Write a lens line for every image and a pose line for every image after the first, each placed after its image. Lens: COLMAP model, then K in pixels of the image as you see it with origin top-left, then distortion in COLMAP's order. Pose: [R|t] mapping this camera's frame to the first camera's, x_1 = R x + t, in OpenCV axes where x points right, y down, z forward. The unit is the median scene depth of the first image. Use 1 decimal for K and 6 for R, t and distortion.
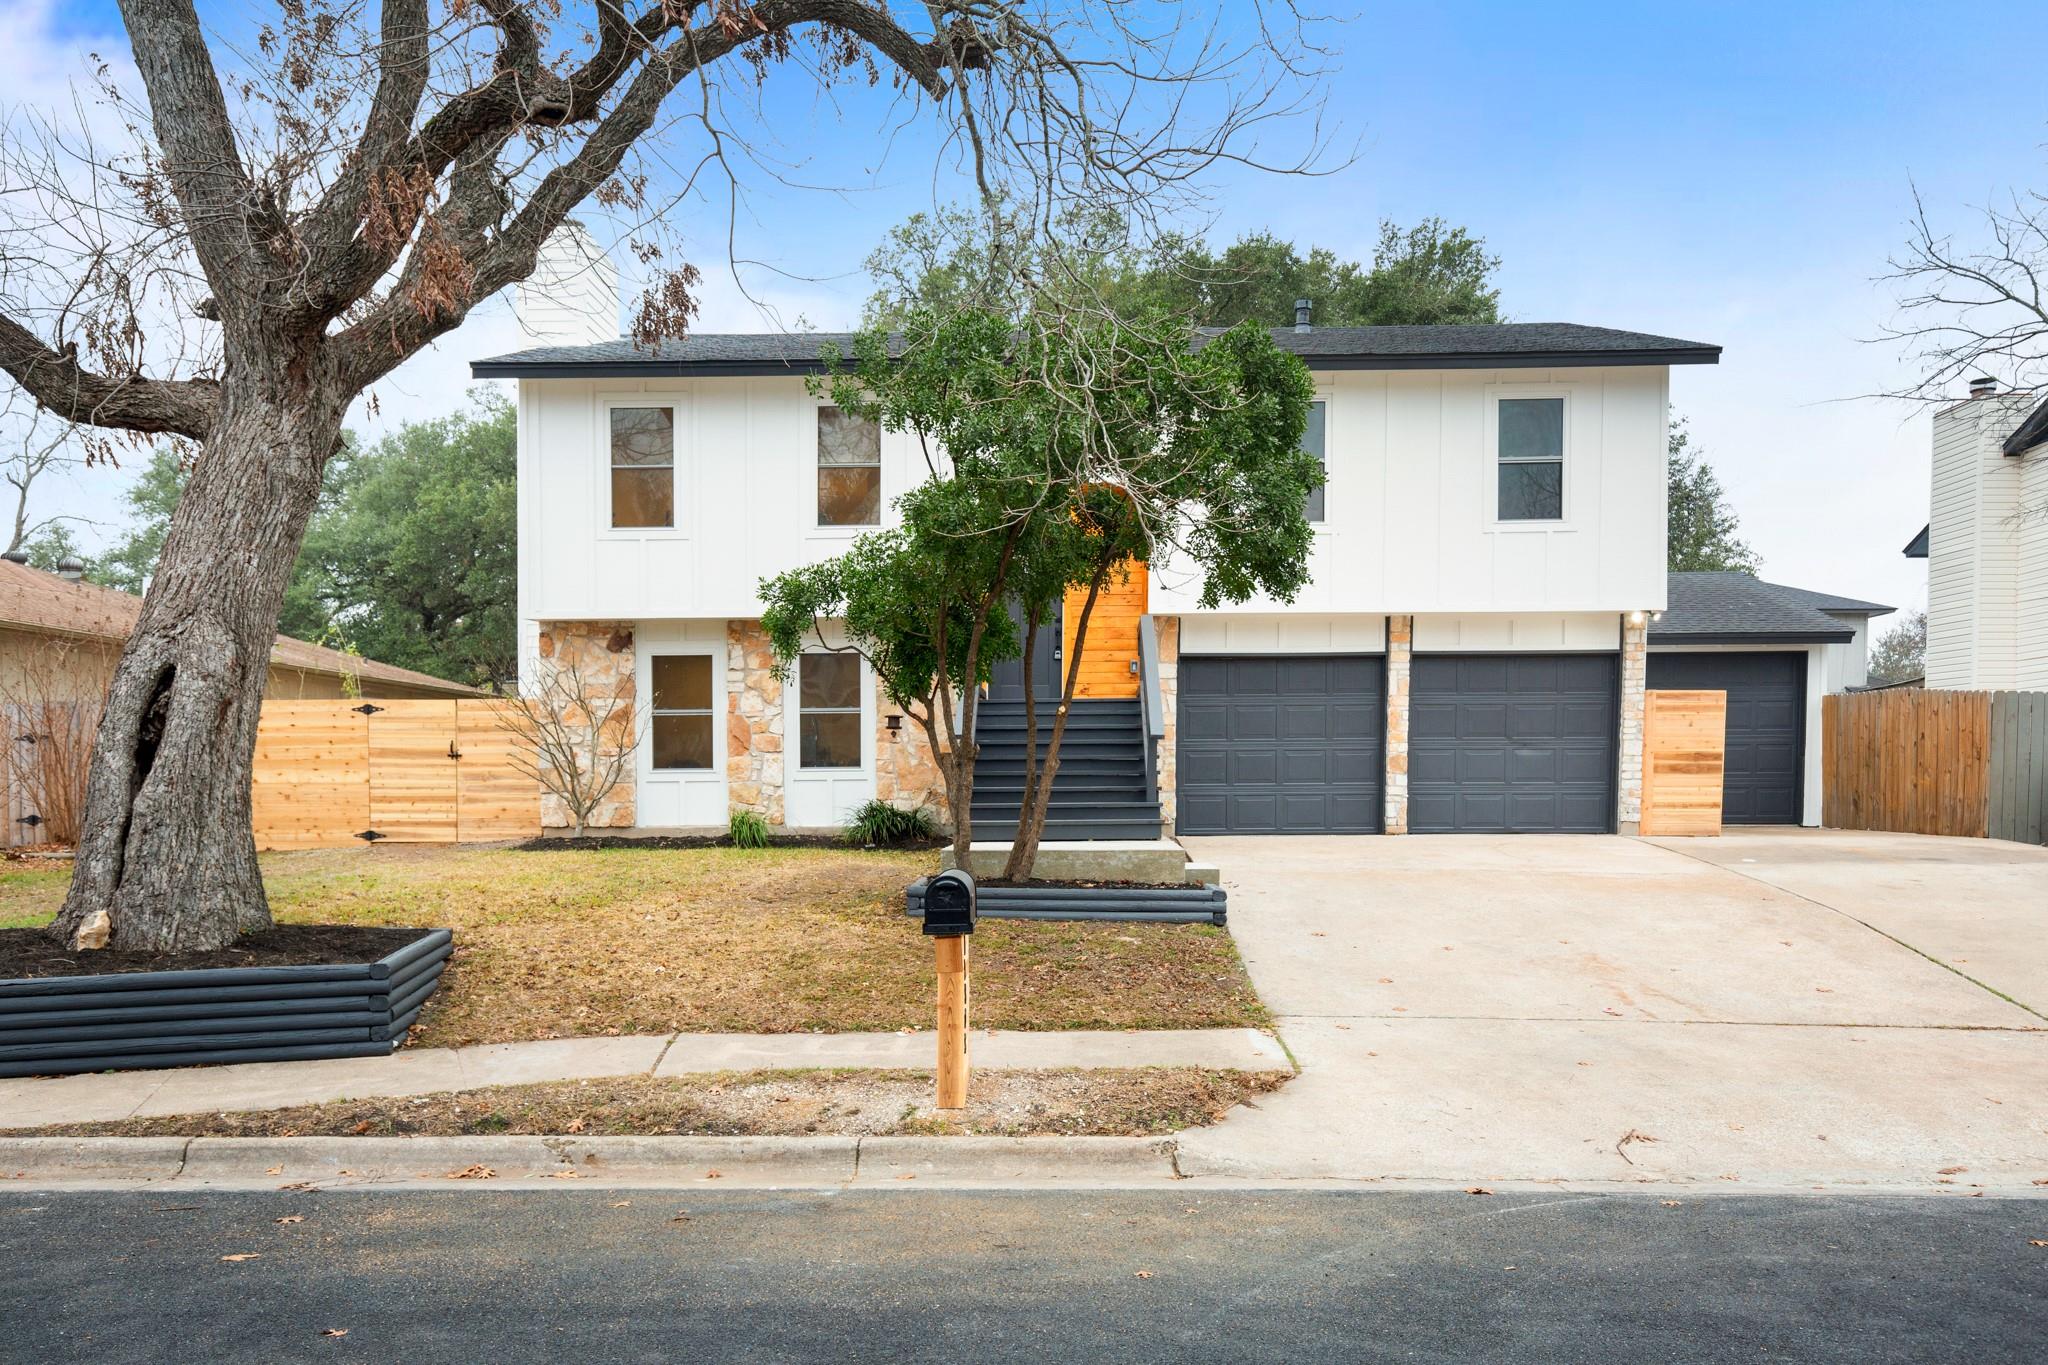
lens RADIAL K [[1622.4, 0, 1024.4], [0, 1622.4, 841.2], [0, 0, 1]] dist [0.004424, 0.002703]
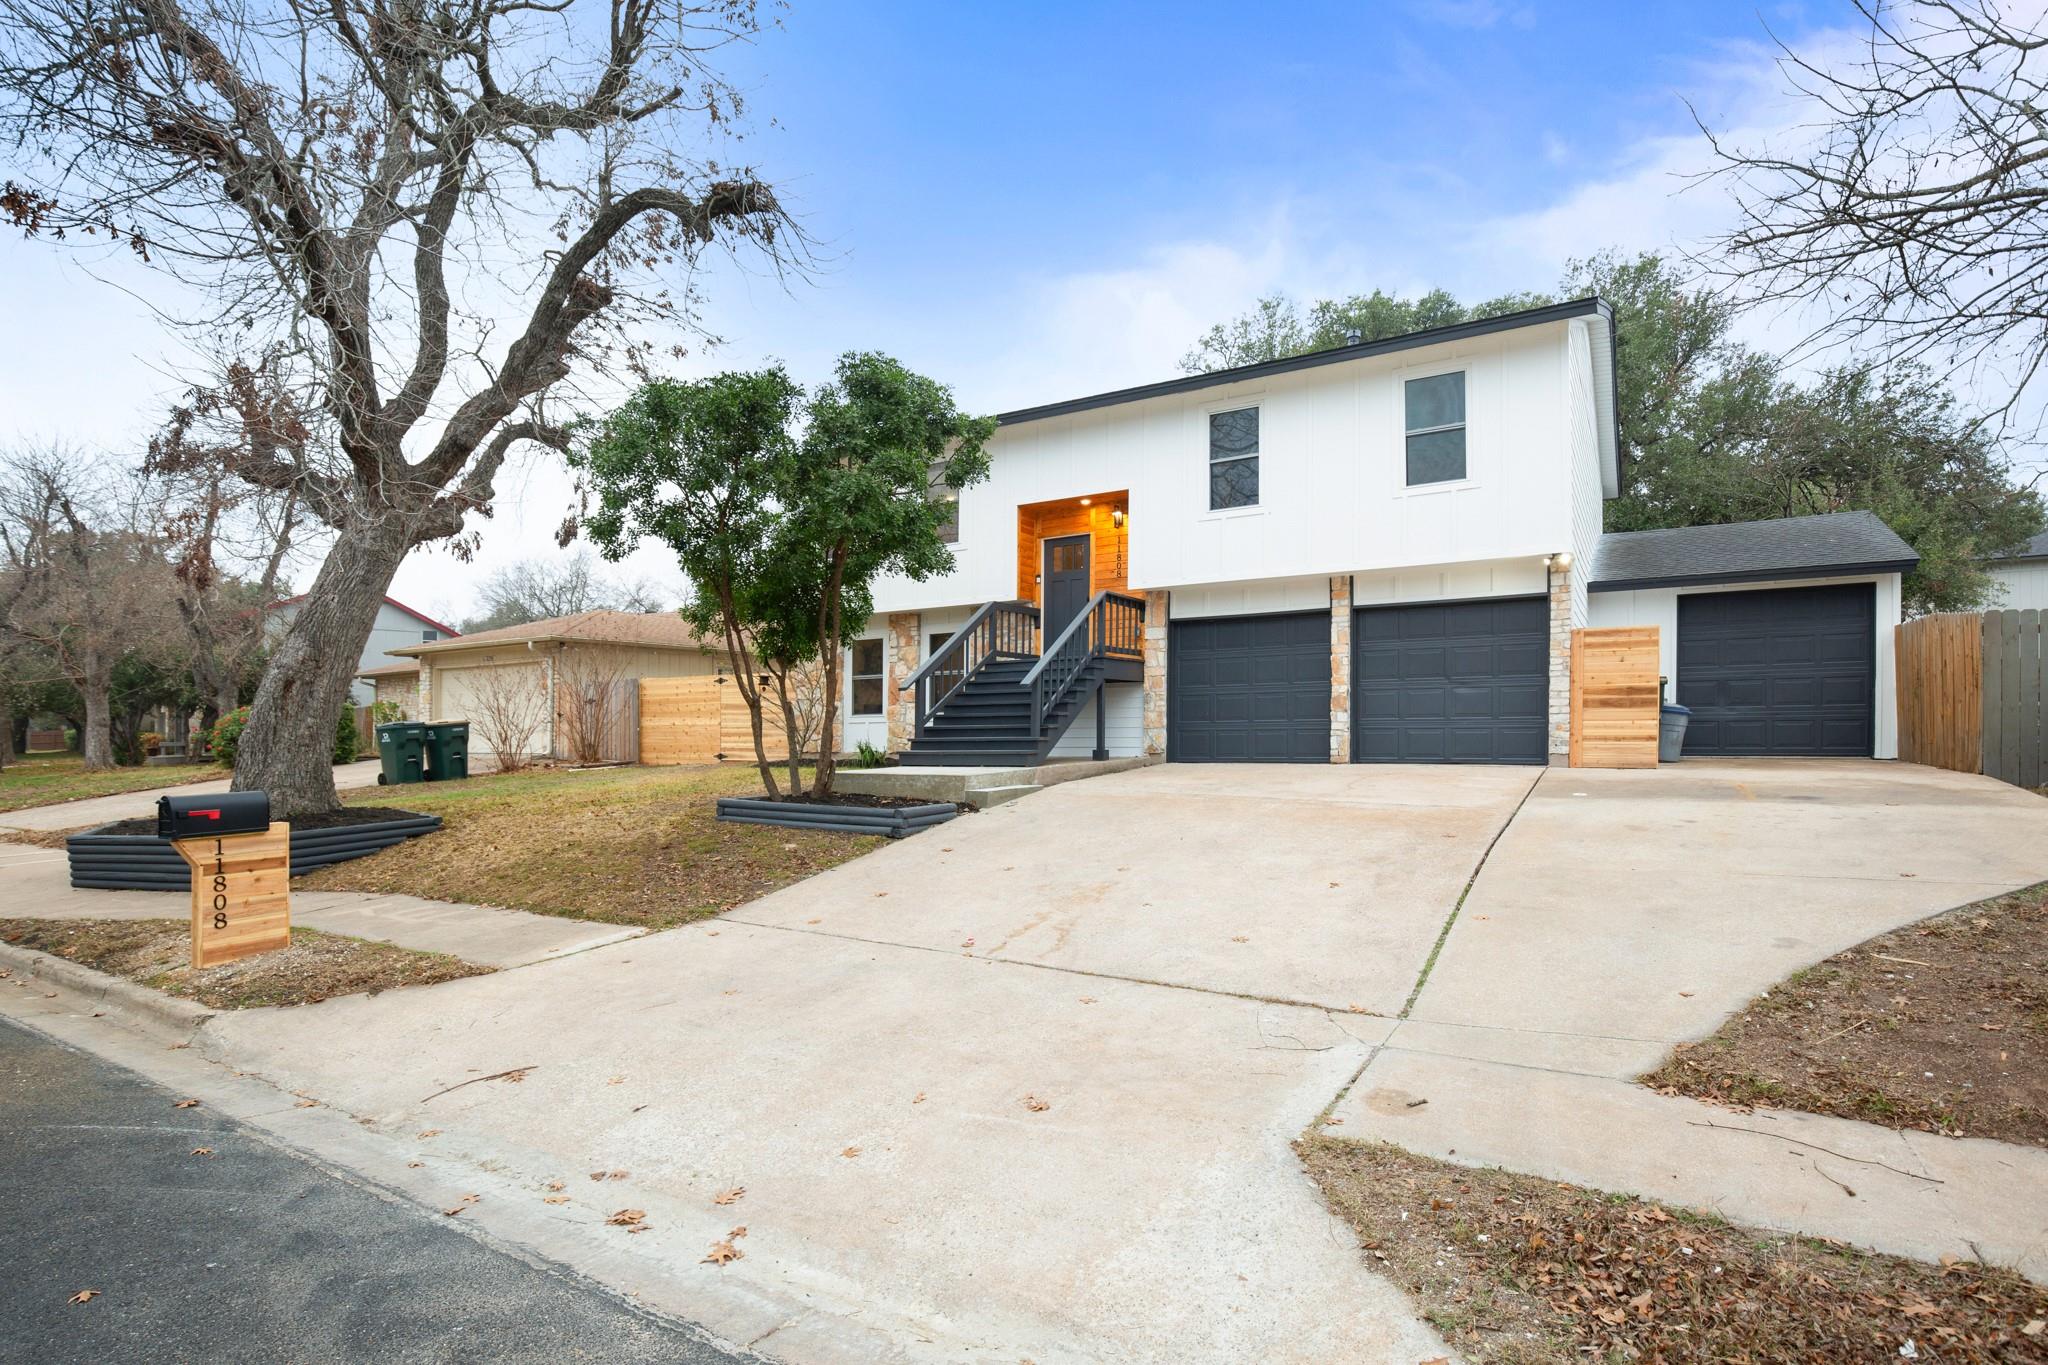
lens RADIAL K [[1026.2, 0, 1026.4], [0, 1026.2, 710.4], [0, 0, 1]] dist [-0.015185, -0.000100]
pose [[0.864825, -0.013462, -0.501893, 0.407861], [-0.009532, 0.999020, -0.043222, -0.008324], [0.501983, 0.042163, 0.863849, 0.252702]]
